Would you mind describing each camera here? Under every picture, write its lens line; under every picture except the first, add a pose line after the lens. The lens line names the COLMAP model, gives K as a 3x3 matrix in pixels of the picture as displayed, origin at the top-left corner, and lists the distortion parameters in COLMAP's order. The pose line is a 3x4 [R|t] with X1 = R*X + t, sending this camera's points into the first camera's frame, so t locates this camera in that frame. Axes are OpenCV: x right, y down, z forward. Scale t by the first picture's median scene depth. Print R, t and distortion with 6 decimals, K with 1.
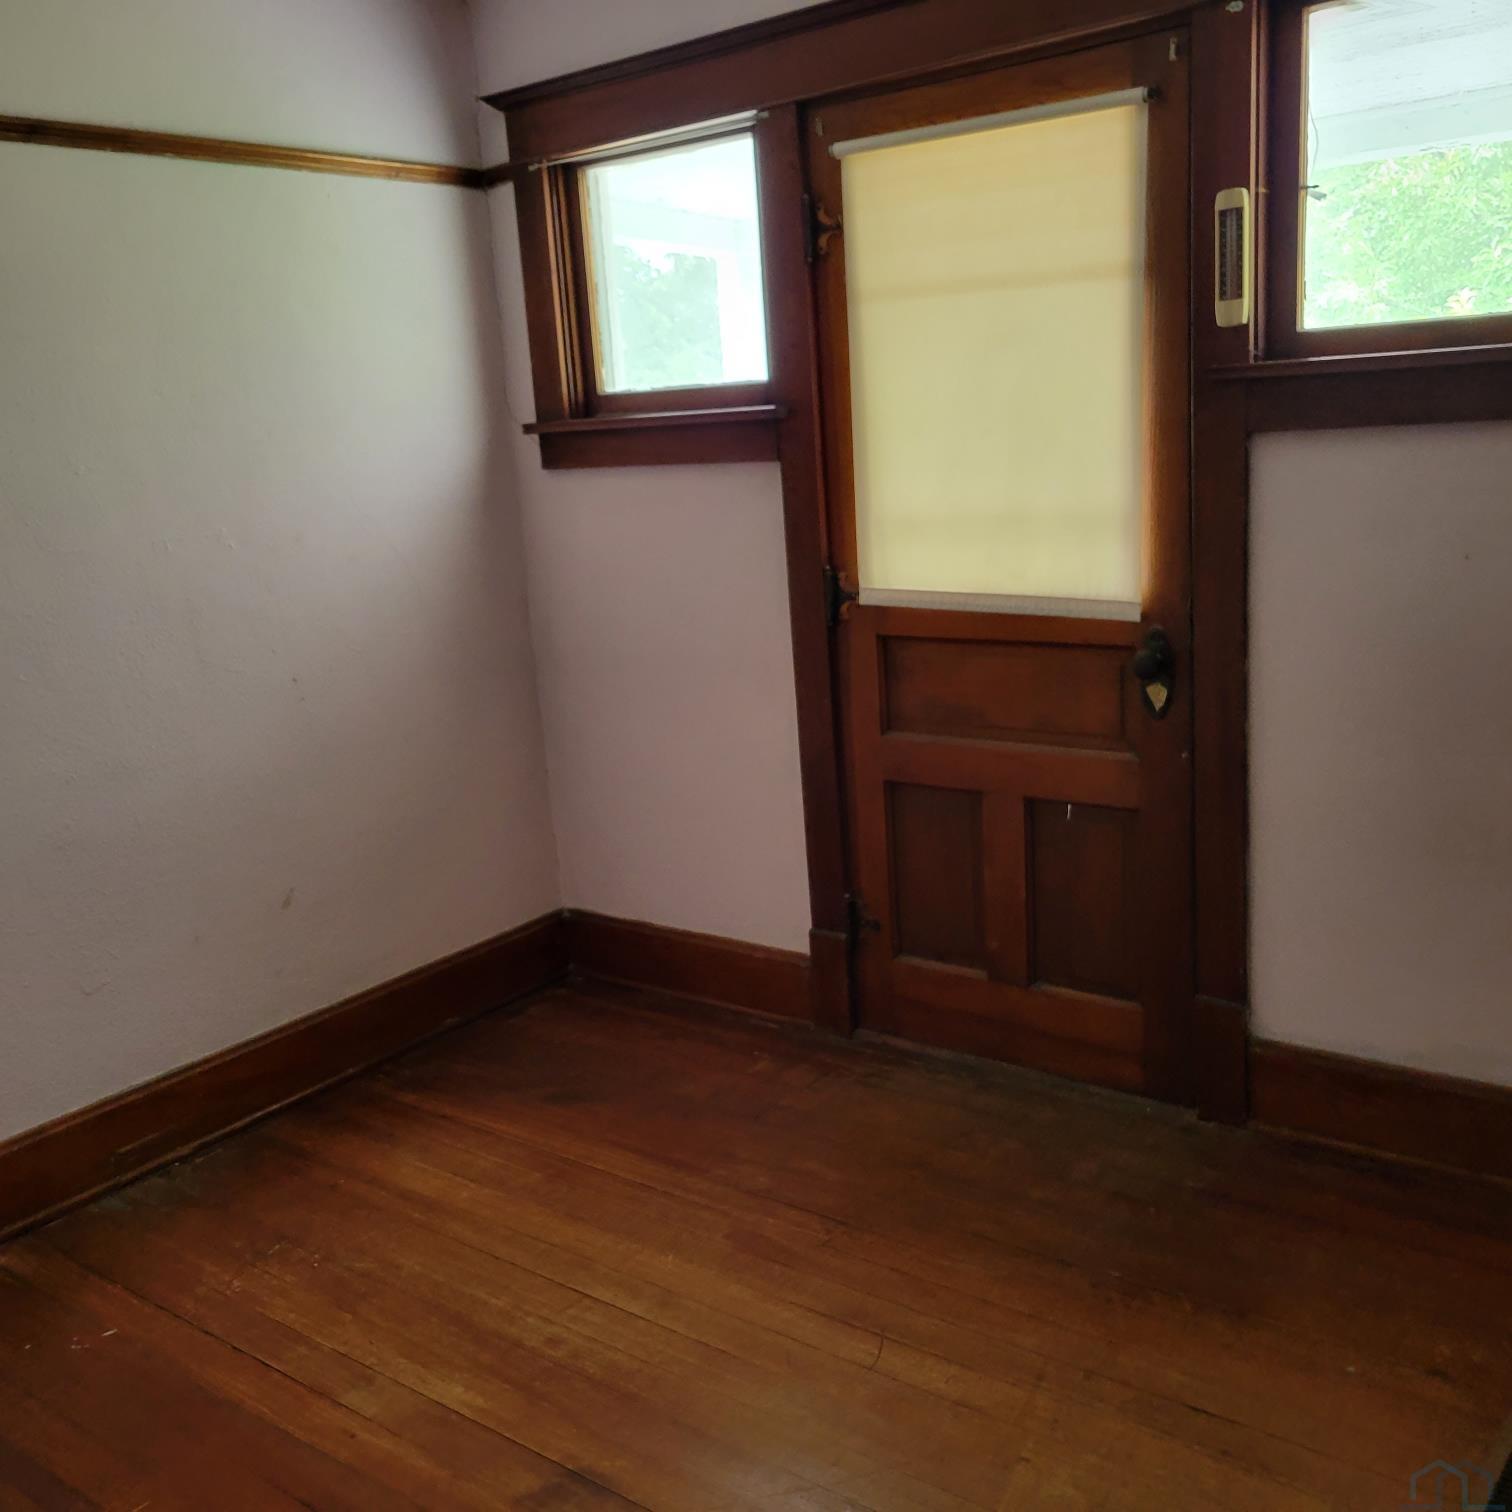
lens RADIAL K [[1483.7, 0, 715.3], [0, 1483.7, 718.3], [0, 0, 1]] dist [0.038494, -0.016594]
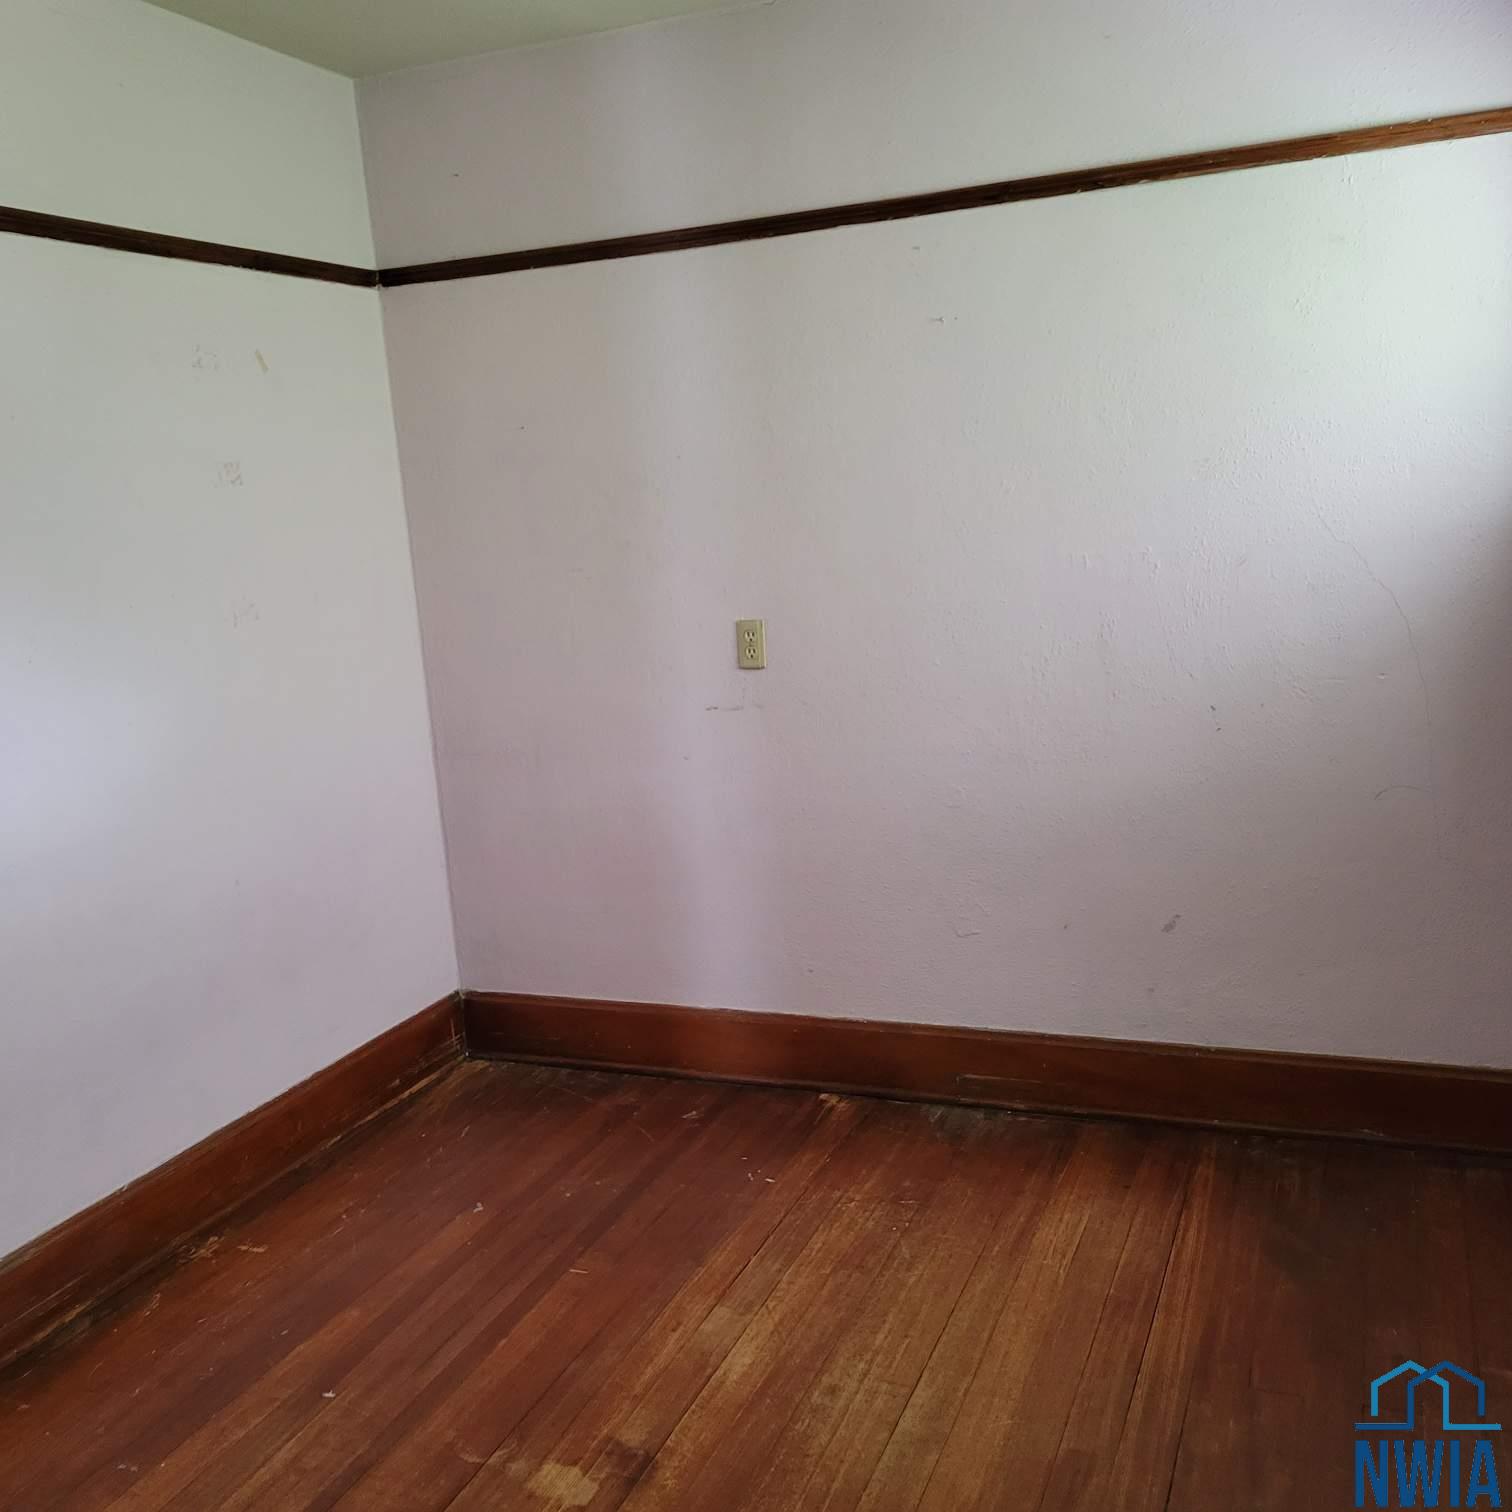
lens RADIAL K [[1502.6, 0, 768.1], [0, 1502.6, 715.7], [0, 0, 1]] dist [0.056742, -0.031766]
pose [[0.306919, 0.204673, -0.929467, 0.609244], [-0.137068, 0.975927, 0.169642, -0.167141], [0.941814, 0.075334, 0.327585, 0.469930]]
